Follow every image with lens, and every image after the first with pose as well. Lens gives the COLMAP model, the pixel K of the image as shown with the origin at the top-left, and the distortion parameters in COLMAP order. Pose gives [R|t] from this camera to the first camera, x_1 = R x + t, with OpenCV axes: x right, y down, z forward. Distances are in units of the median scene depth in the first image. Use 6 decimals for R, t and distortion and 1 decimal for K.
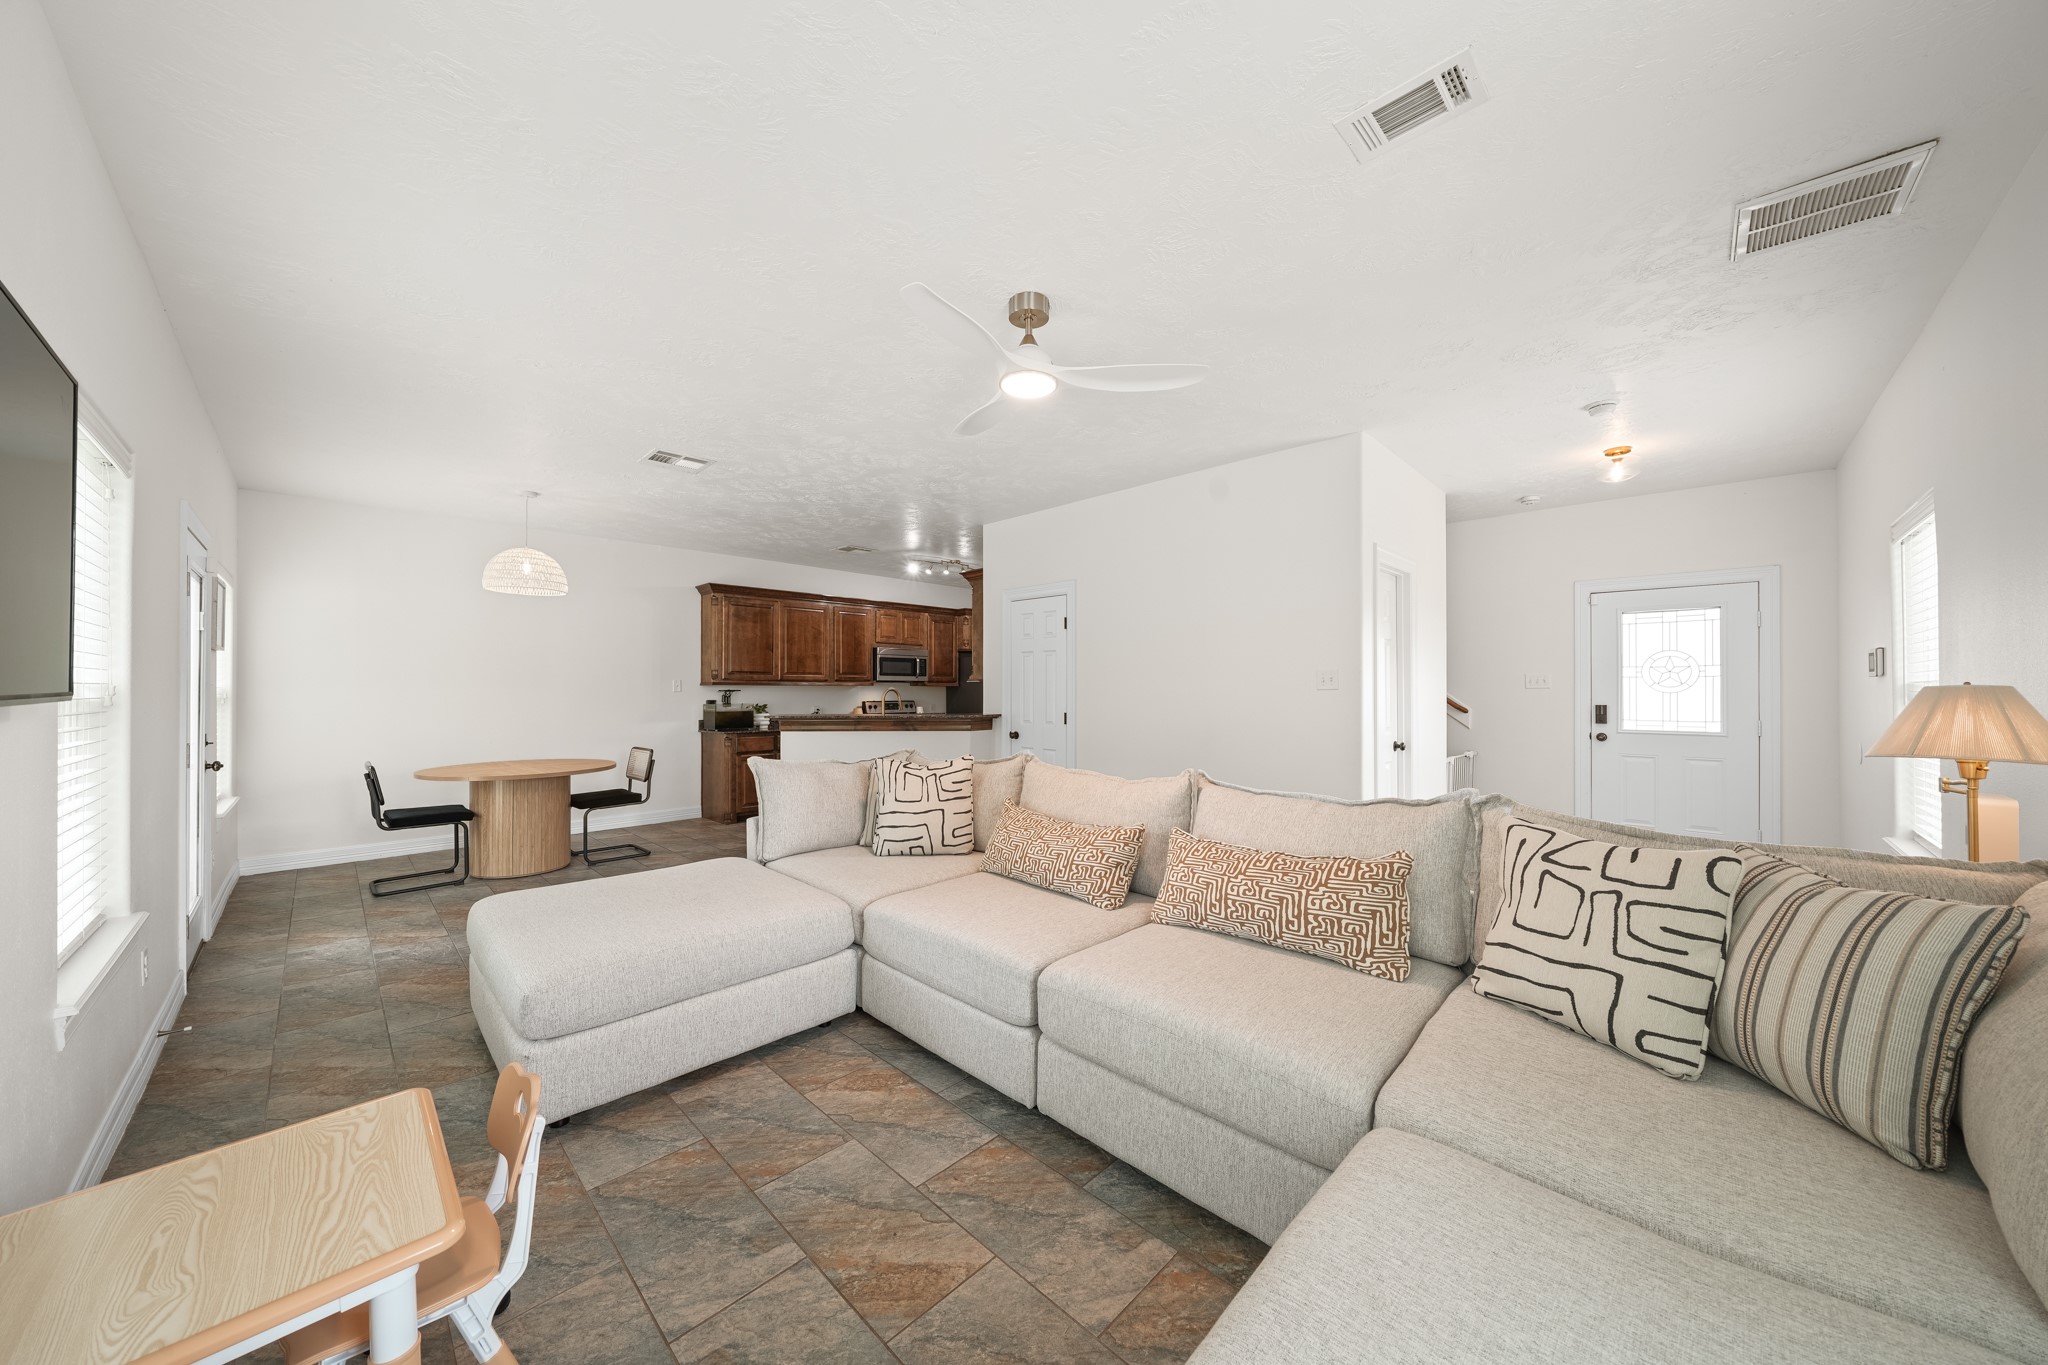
lens RADIAL K [[702.0, 0, 1026.2], [0, 702.0, 684.4], [0, 0, 1]] dist [-0.000278, -0.000109]
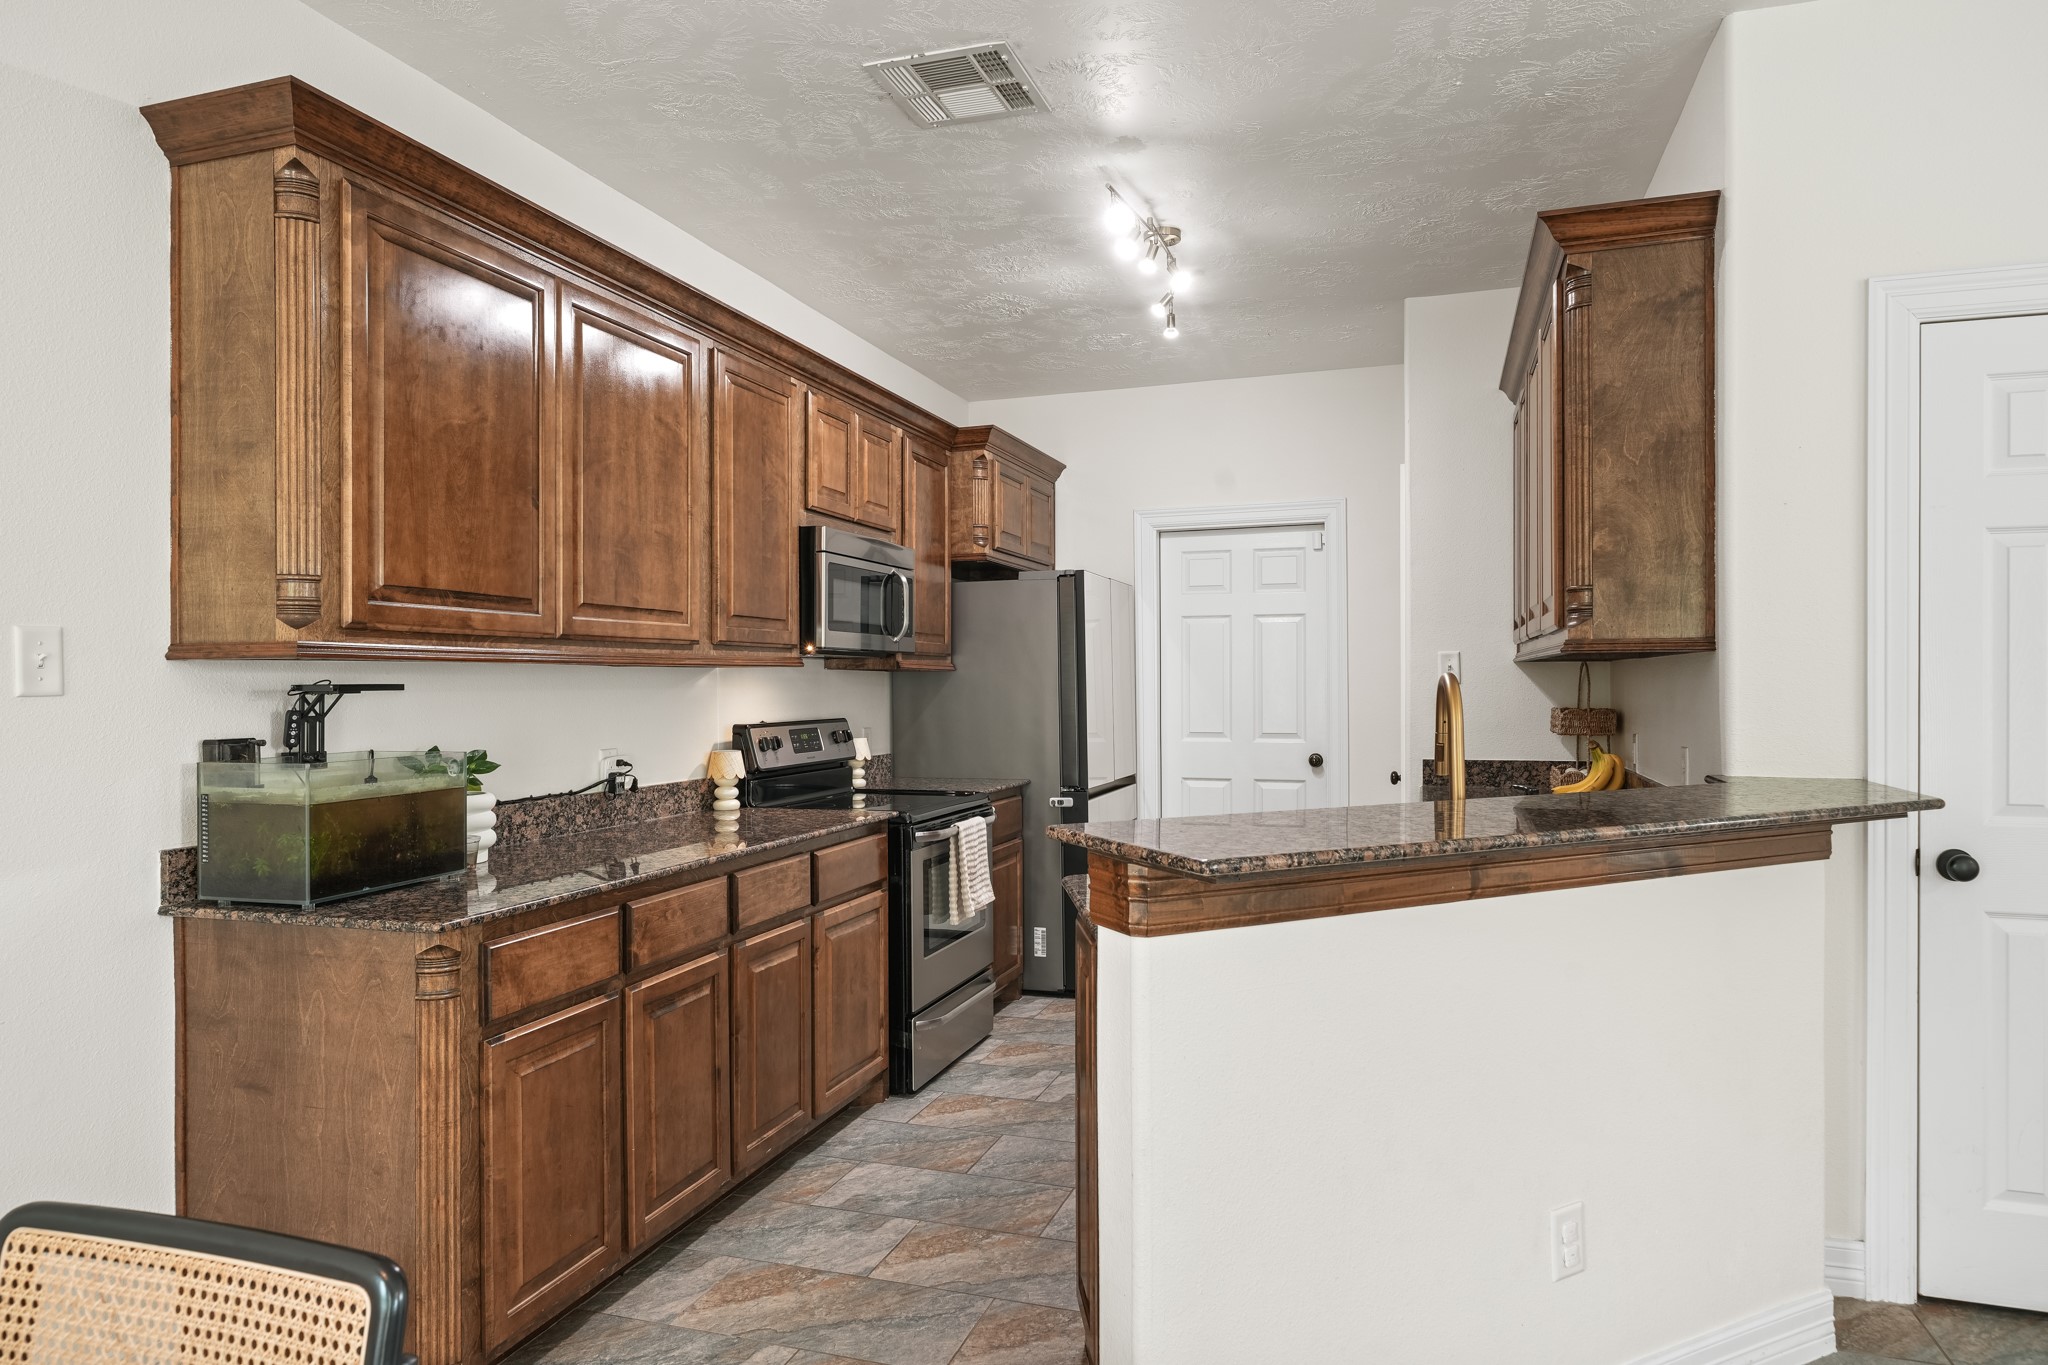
lens RADIAL K [[1225.3, 0, 1029.4], [0, 1225.3, 682.8], [0, 0, 1]] dist [0.004184, 0.000017]
pose [[0.896962, -0.005527, 0.442073, -0.391323], [0.002758, 0.999972, 0.006906, 0.005557], [-0.442099, -0.004975, 0.896952, 0.594405]]
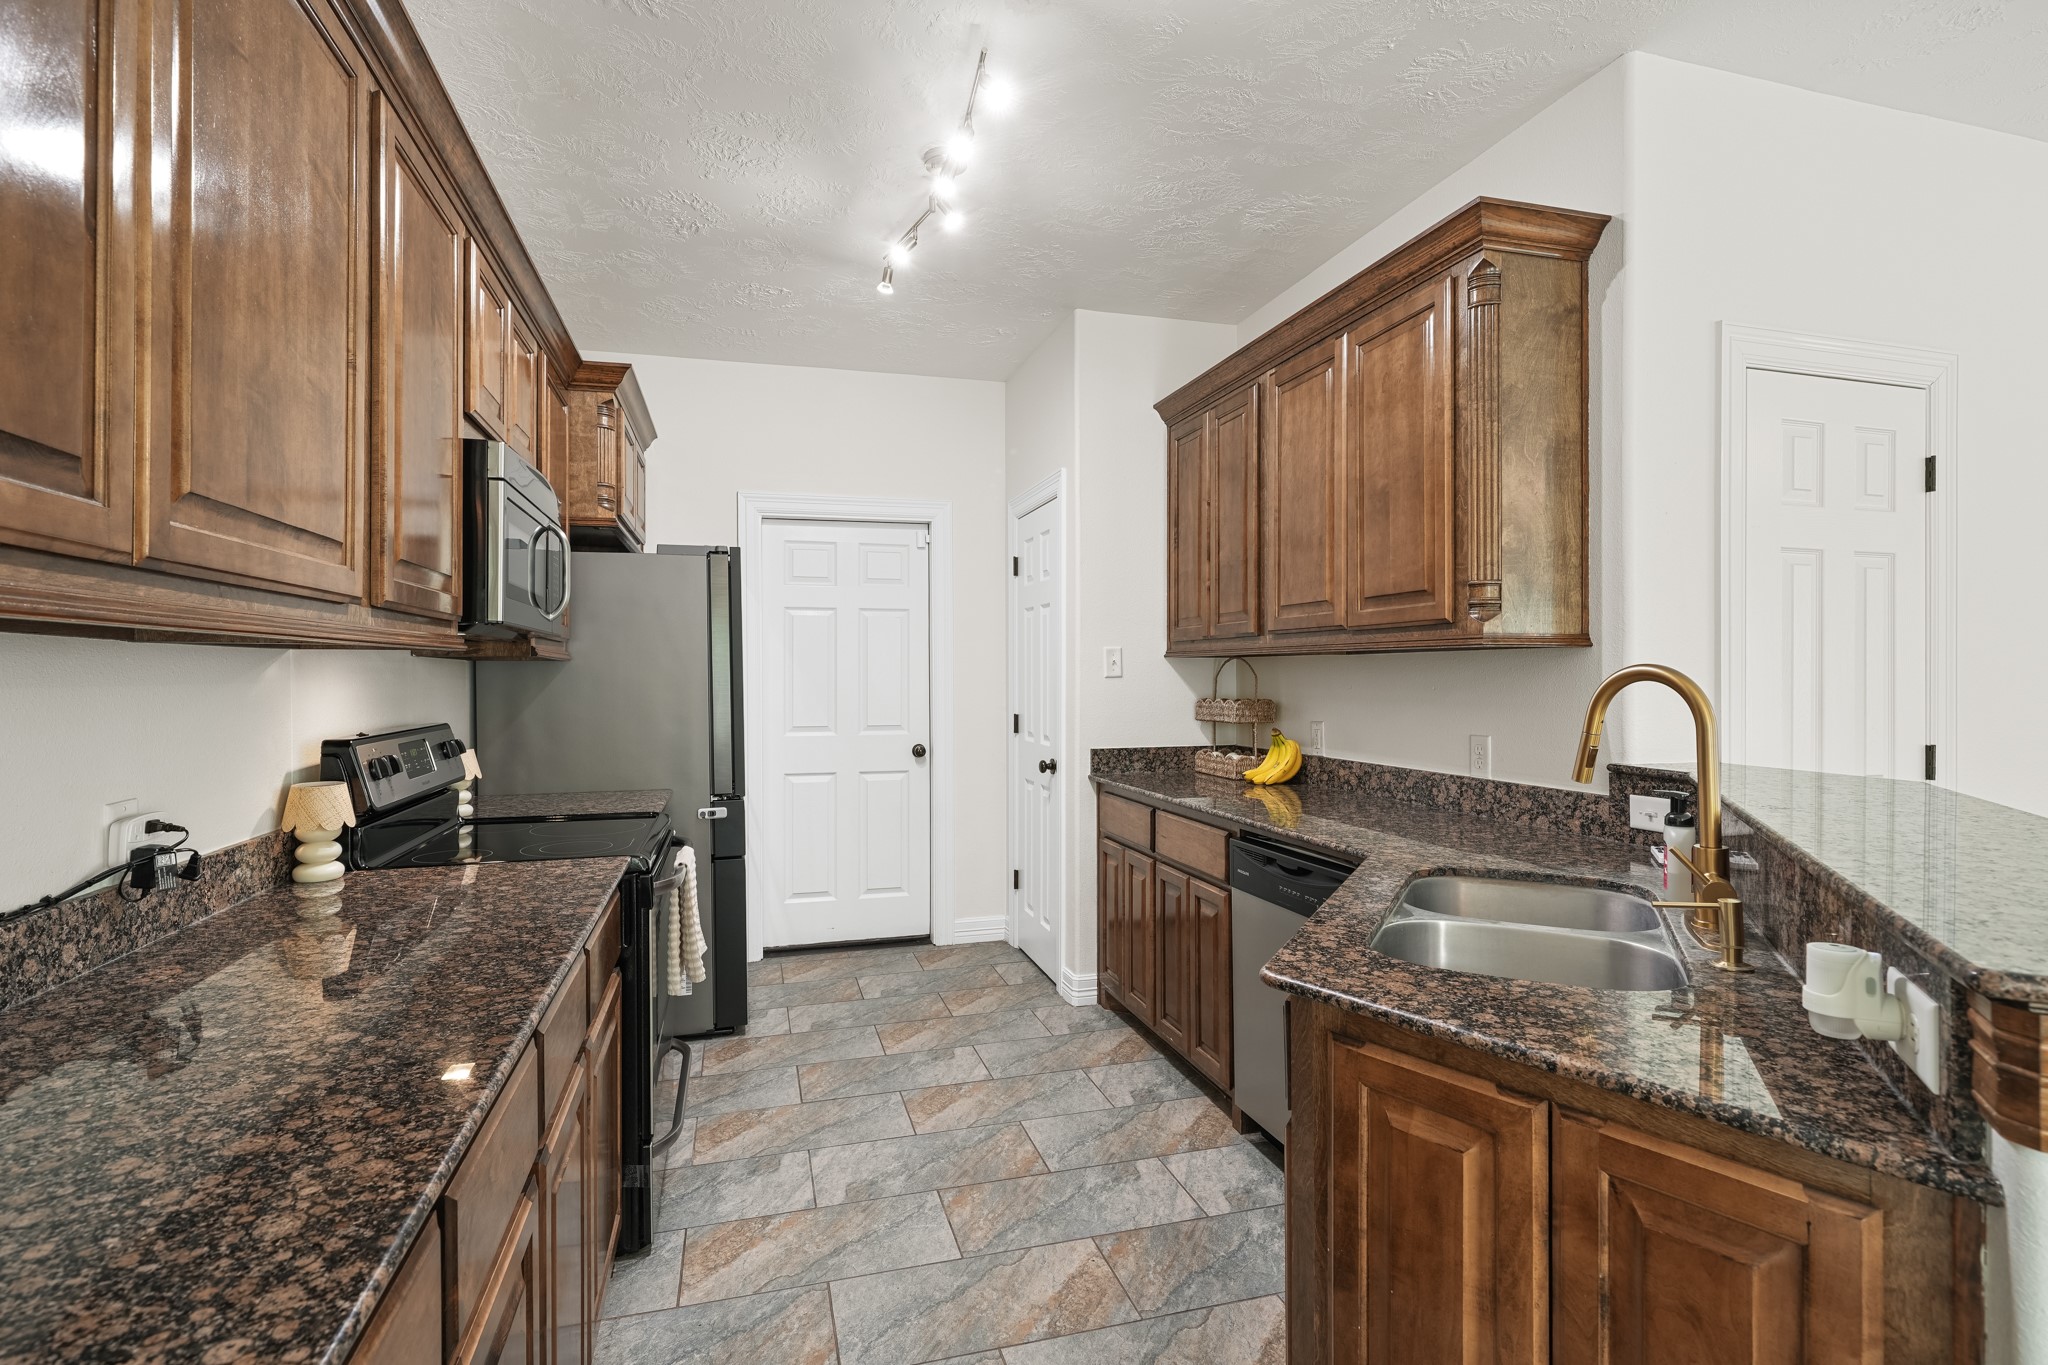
lens RADIAL K [[970.9, 0, 1018.4], [0, 970.9, 672.8], [0, 0, 1]] dist [0.005242, -0.000289]
pose [[0.498317, -0.000649, 0.866995, -0.407356], [-0.003377, 0.999991, 0.002690, 0.007231], [-0.866988, -0.004269, 0.498310, 0.838382]]
